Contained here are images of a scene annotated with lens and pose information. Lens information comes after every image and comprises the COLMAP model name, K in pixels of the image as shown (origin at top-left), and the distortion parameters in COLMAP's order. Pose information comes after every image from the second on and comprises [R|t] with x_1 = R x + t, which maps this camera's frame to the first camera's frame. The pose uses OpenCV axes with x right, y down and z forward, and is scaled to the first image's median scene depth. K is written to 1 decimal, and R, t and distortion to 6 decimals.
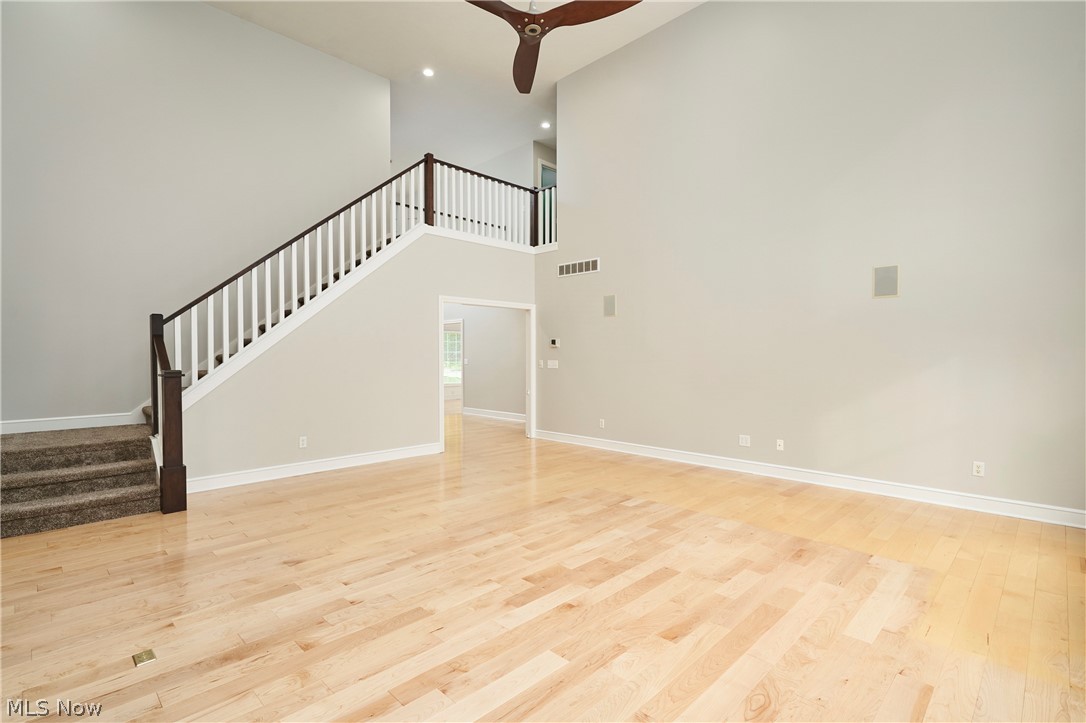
lens RADIAL K [[510.9, 0, 539.7], [0, 510.9, 363.2], [0, 0, 1]] dist [0.001703, -0.000825]
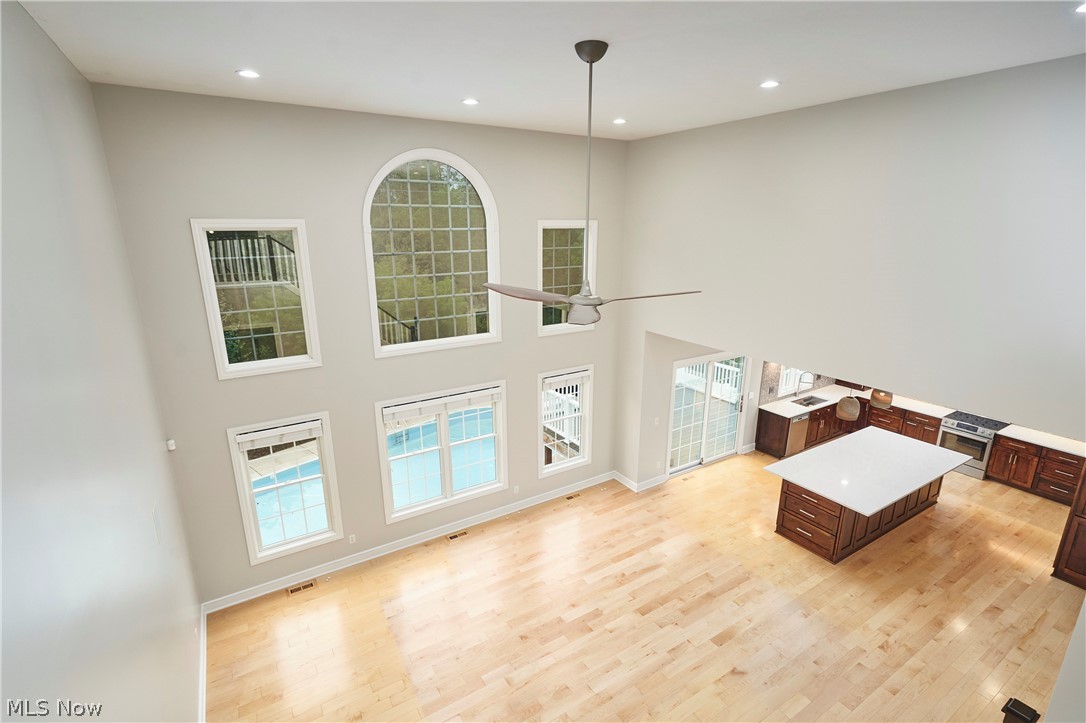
lens RADIAL K [[510.9, 0, 539.7], [0, 510.9, 363.2], [0, 0, 1]] dist [0.001703, -0.000825]
pose [[-0.980284, -0.045287, 0.192332, -0.159974], [0.010124, 0.960590, 0.277786, -1.045692], [-0.197332, 0.274256, -0.941193, 2.544437]]
